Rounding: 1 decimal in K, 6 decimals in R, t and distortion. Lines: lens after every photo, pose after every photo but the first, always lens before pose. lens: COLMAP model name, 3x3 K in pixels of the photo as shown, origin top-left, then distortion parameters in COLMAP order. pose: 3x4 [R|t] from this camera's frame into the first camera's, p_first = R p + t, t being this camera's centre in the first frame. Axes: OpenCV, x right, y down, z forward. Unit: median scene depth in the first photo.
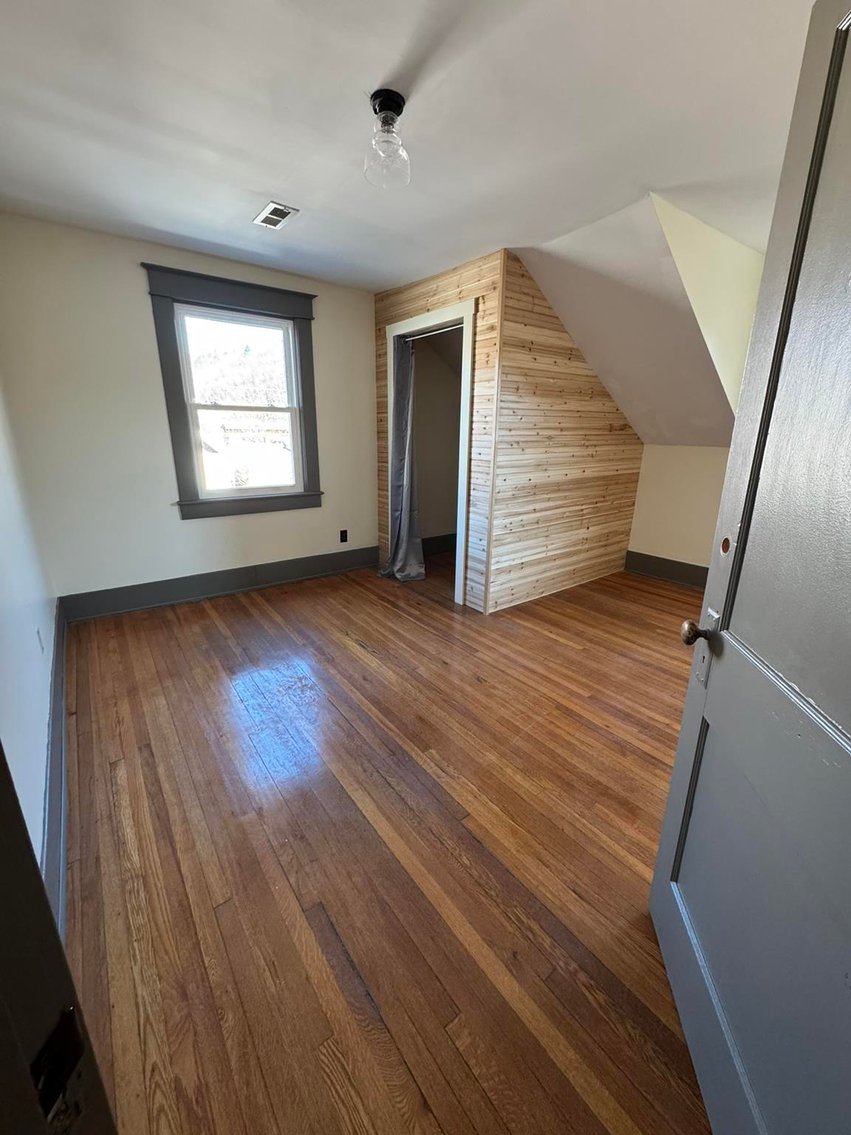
lens RADIAL K [[451.9, 0, 426.4], [0, 451.9, 563.8], [0, 0, 1]] dist [-0.002565, 0.000024]
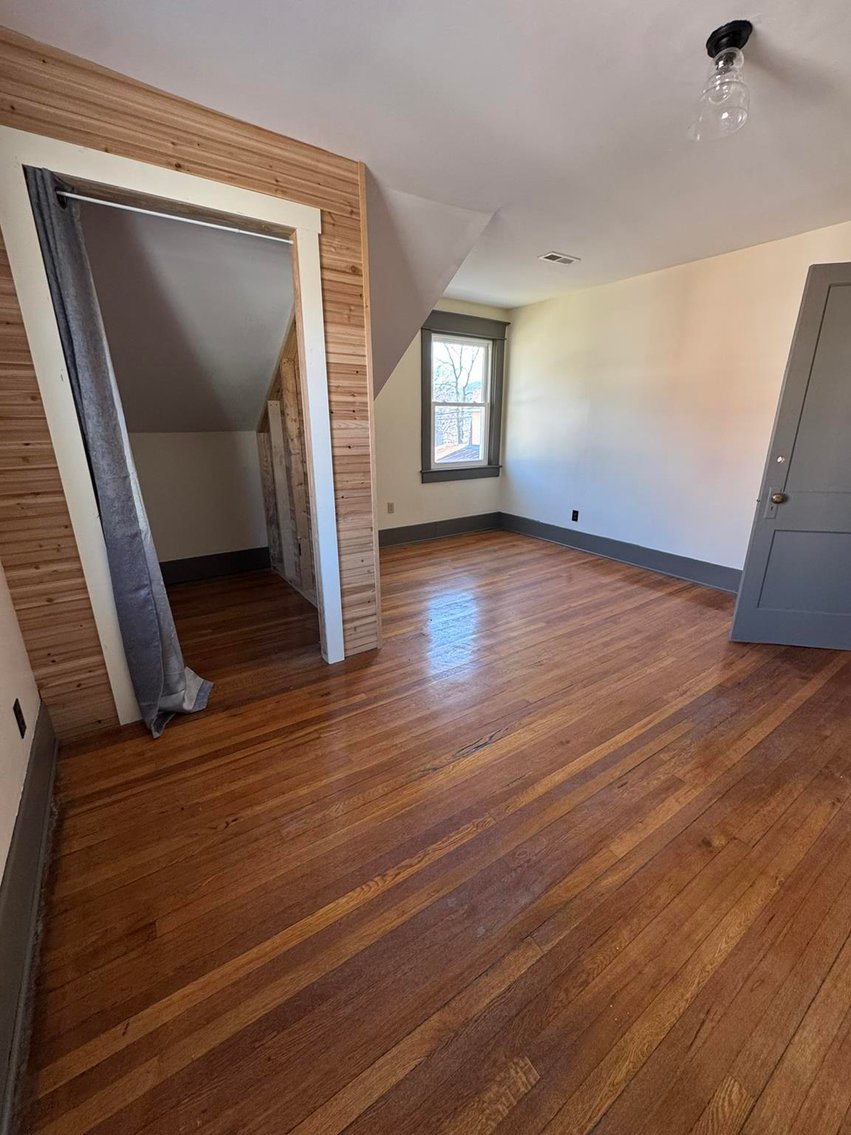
lens RADIAL K [[451.9, 0, 423.2], [0, 451.9, 566.4], [0, 0, 1]] dist [-0.002565, 0.000024]
pose [[0.047789, -0.309616, 0.949660, -0.582745], [0.284028, 0.915711, 0.284255, -0.225778], [-0.957624, 0.256146, 0.131700, 0.788181]]
